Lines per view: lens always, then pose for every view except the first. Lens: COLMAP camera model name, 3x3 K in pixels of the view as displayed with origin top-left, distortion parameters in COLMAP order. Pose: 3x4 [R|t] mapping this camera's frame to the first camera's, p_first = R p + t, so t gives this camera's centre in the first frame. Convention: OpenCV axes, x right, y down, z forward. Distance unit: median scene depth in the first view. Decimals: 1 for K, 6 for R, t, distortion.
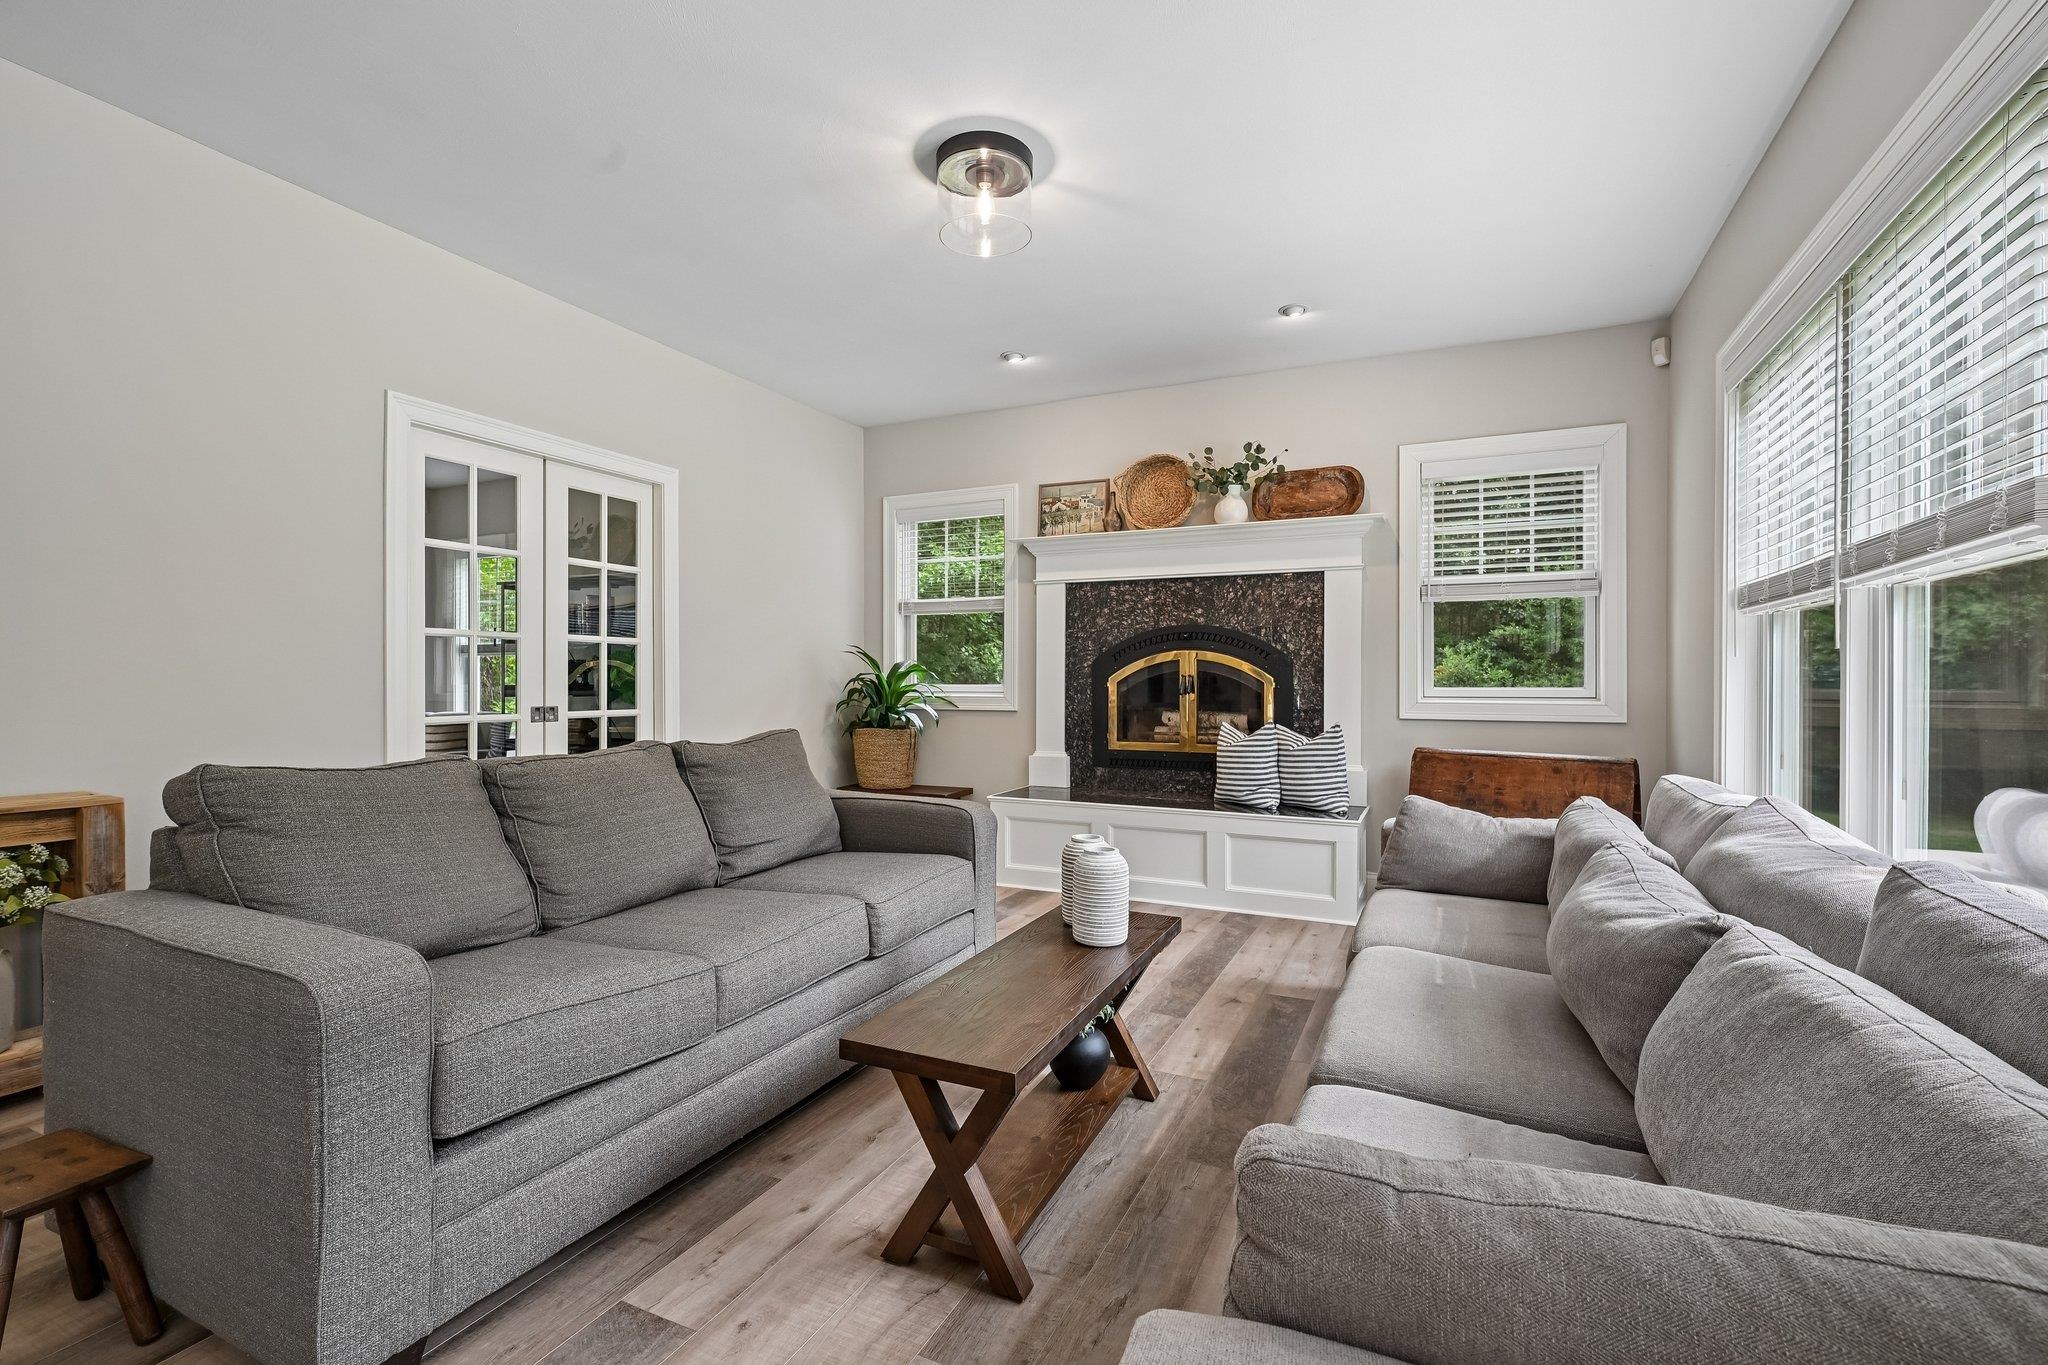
lens RADIAL K [[912.4, 0, 1021.2], [0, 912.4, 688.7], [0, 0, 1]] dist [-0.004036, -0.000120]
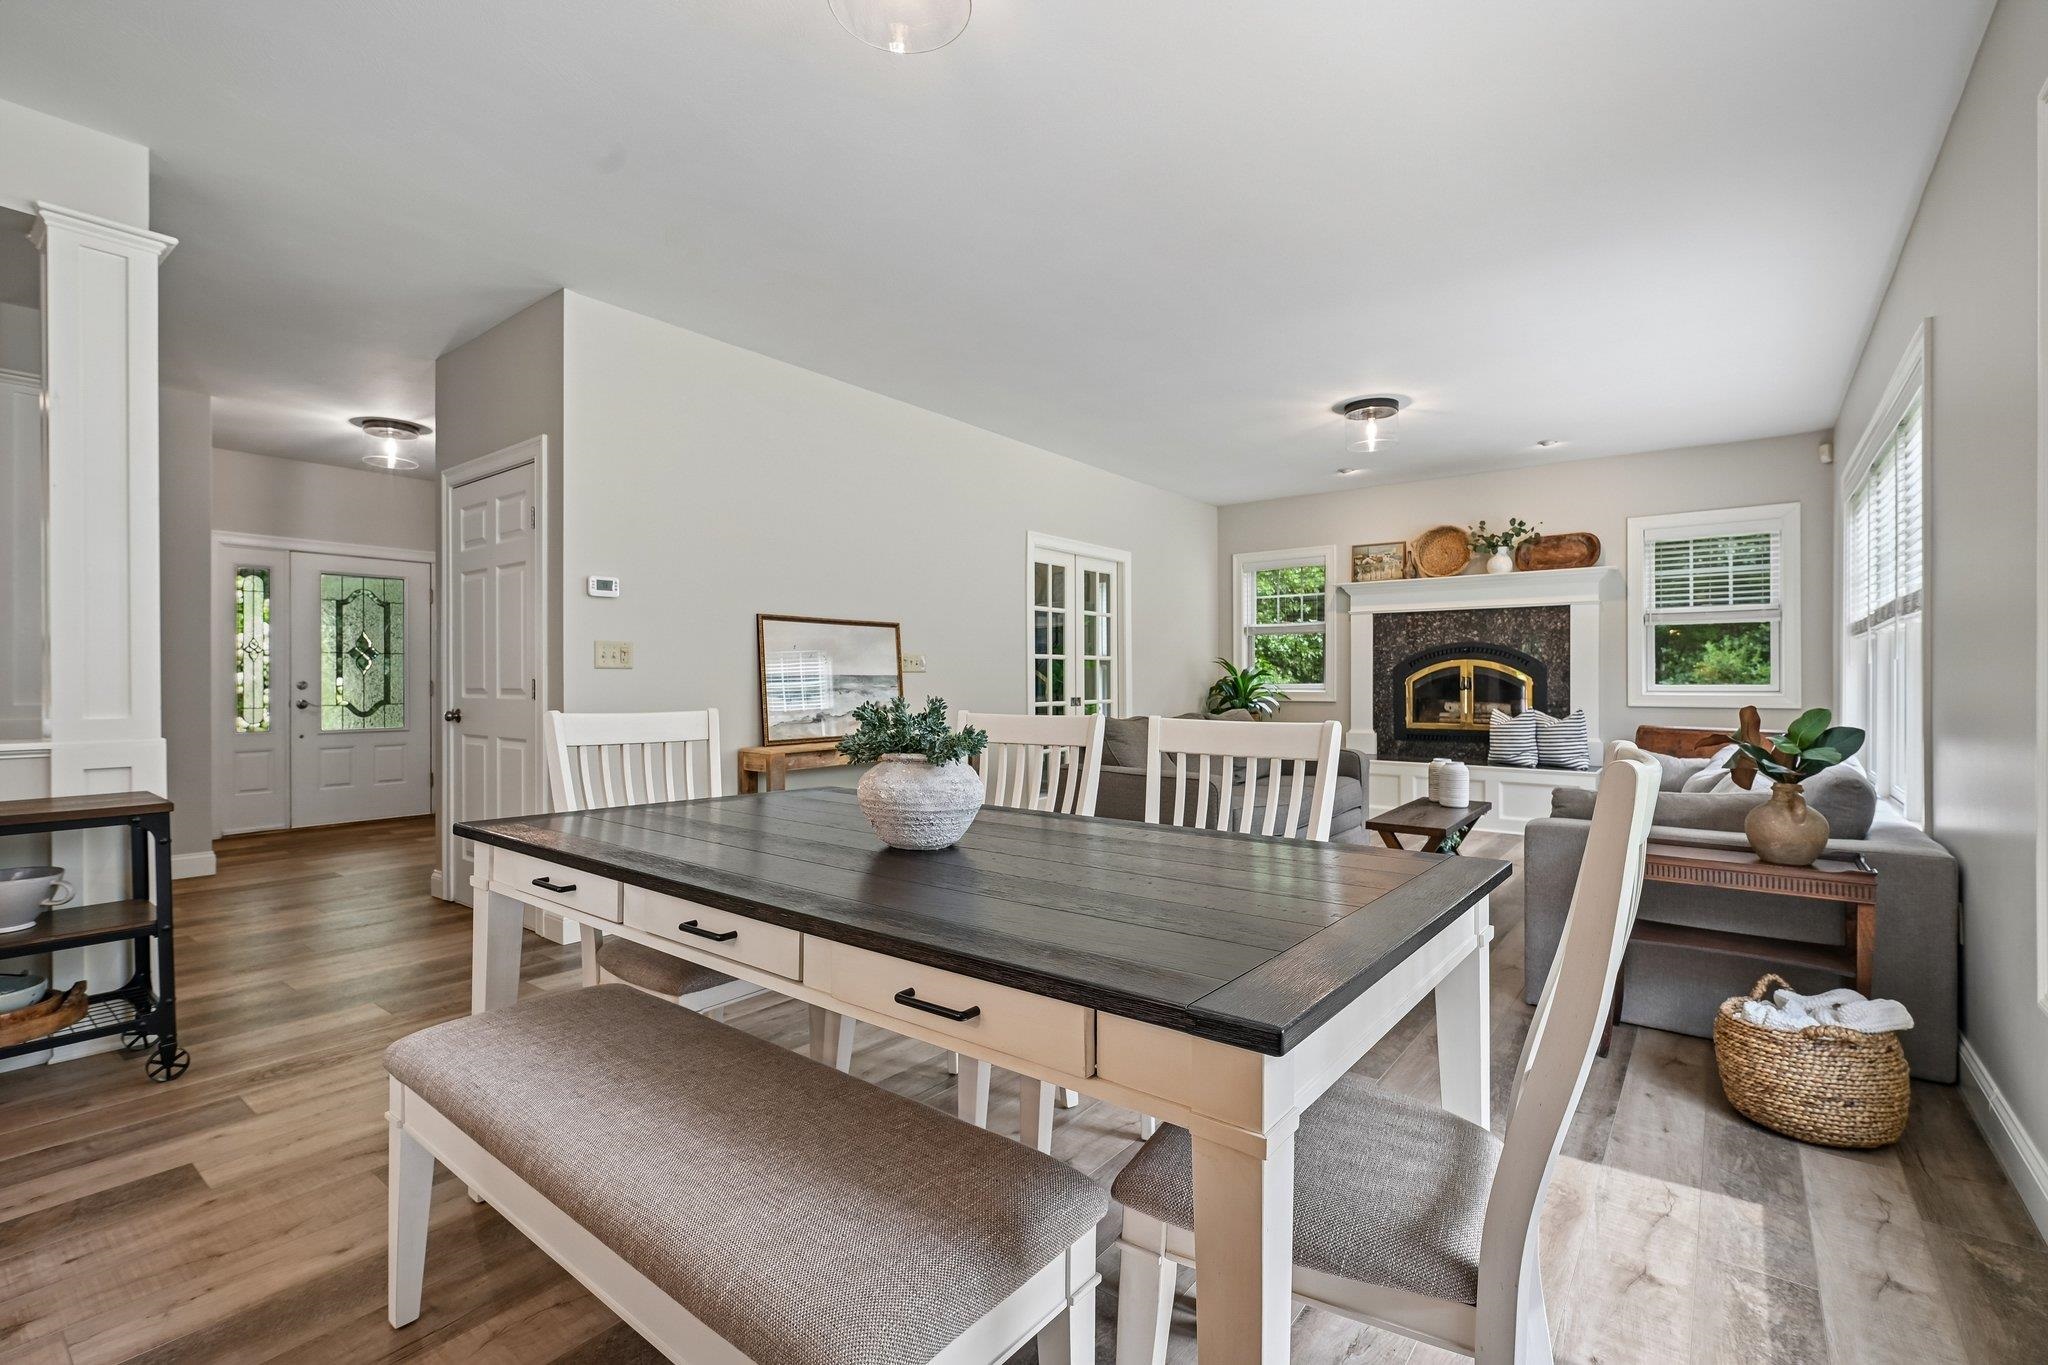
lens RADIAL K [[912.4, 0, 1018.5], [0, 912.4, 688.1], [0, 0, 1]] dist [-0.004036, -0.000120]
pose [[0.975011, -0.002520, -0.222143, -0.199554], [0.002711, 0.999996, 0.000556, 0.000332], [0.222141, -0.001144, 0.975014, -0.601010]]
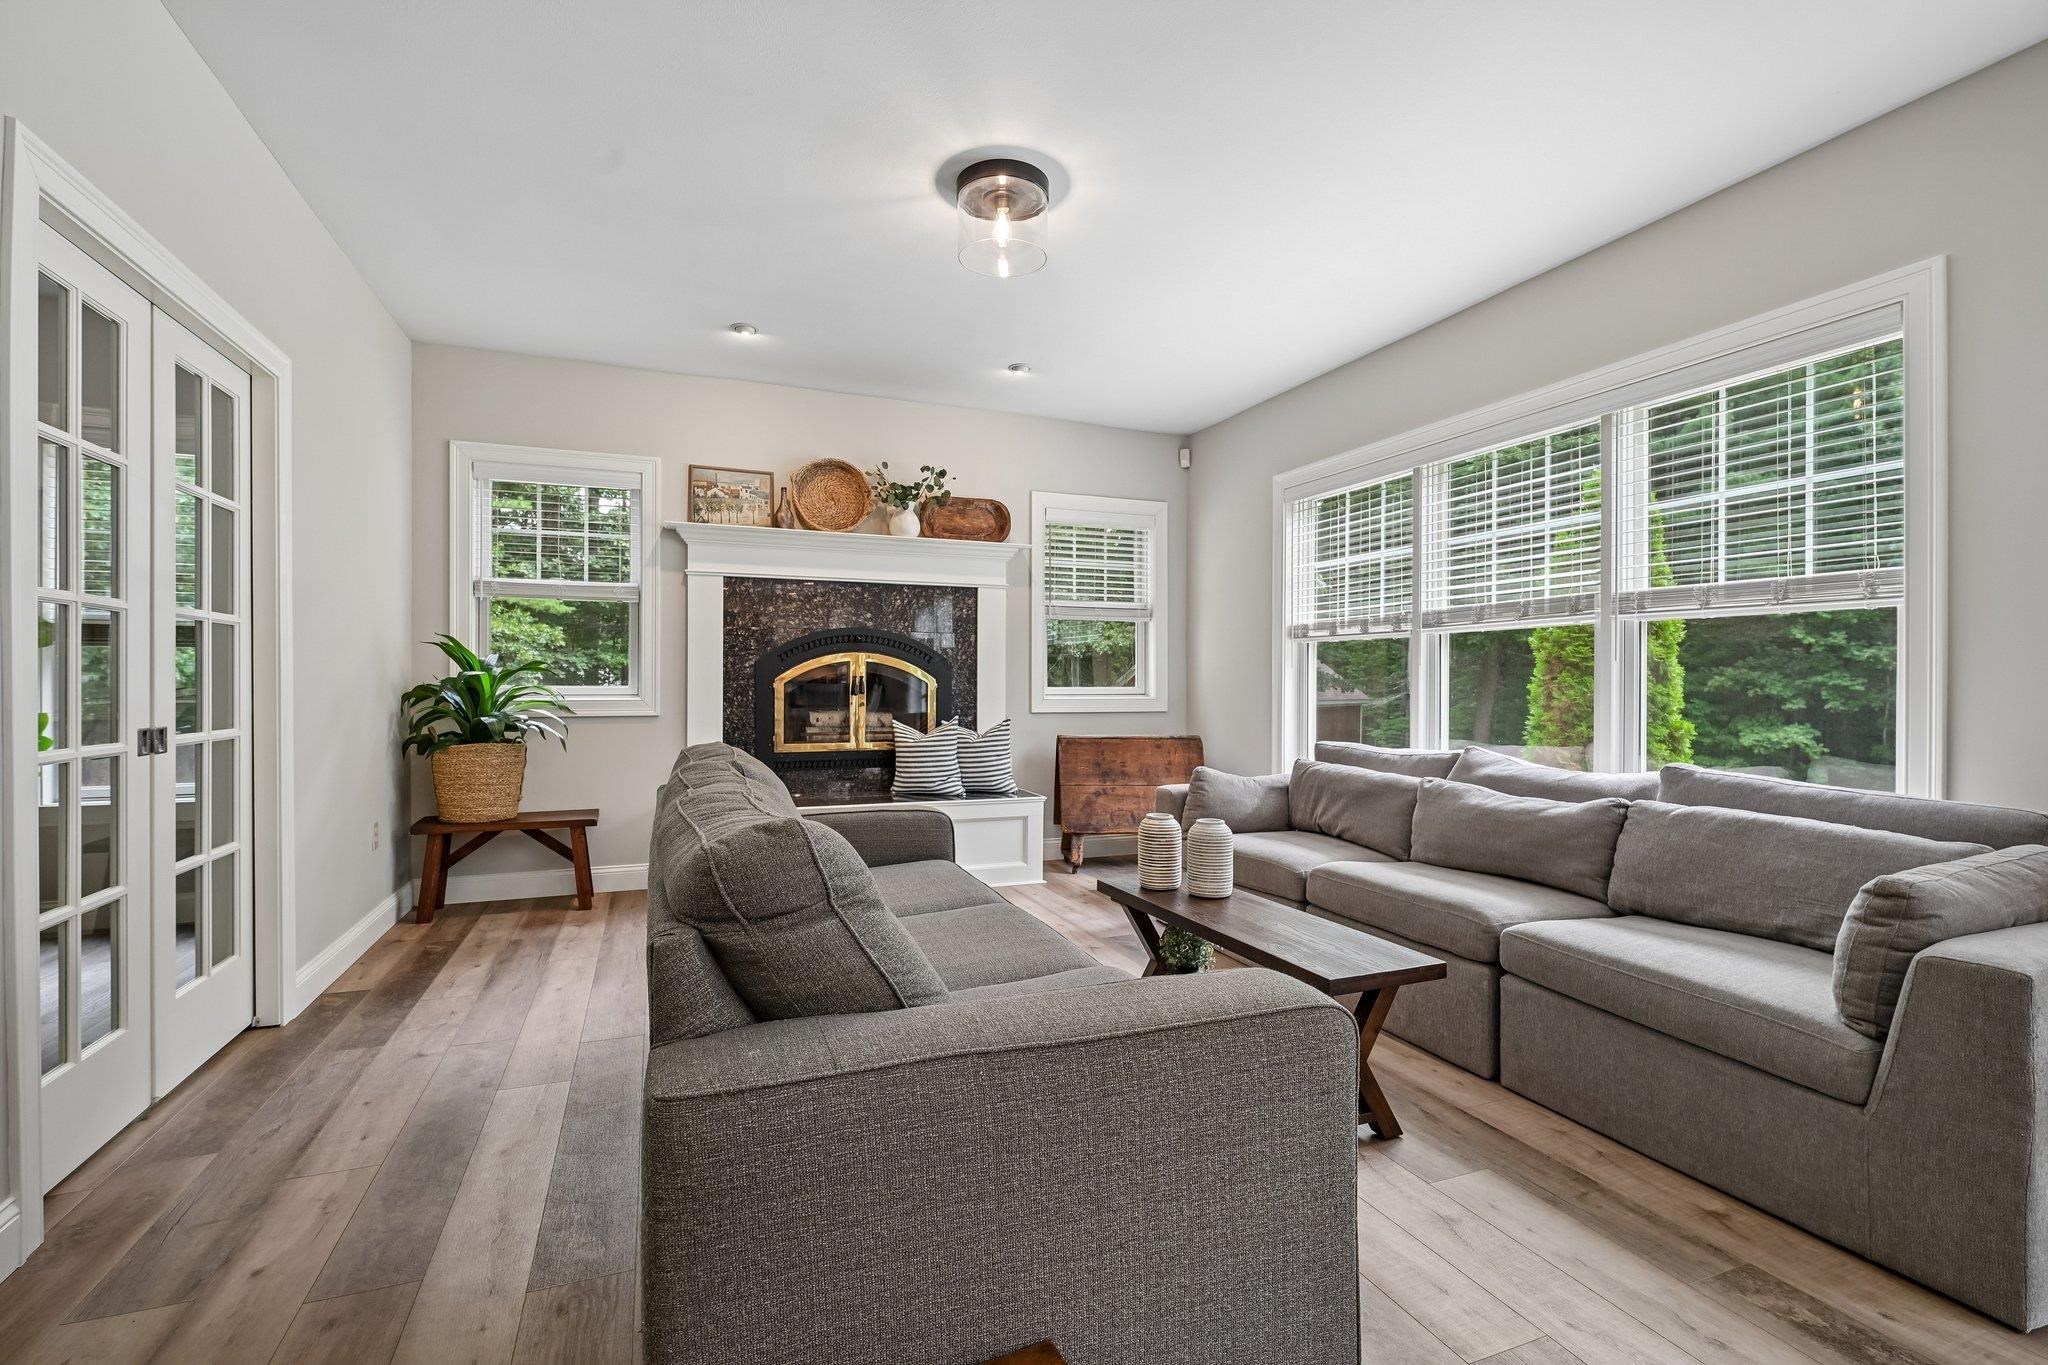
lens RADIAL K [[912.4, 0, 1030.4], [0, 912.4, 686.9], [0, 0, 1]] dist [-0.004036, -0.000120]
pose [[0.676244, -0.005067, 0.736660, -0.471397], [0.003980, 0.999987, 0.003225, -0.005688], [-0.736667, 0.000751, 0.676256, 0.160539]]
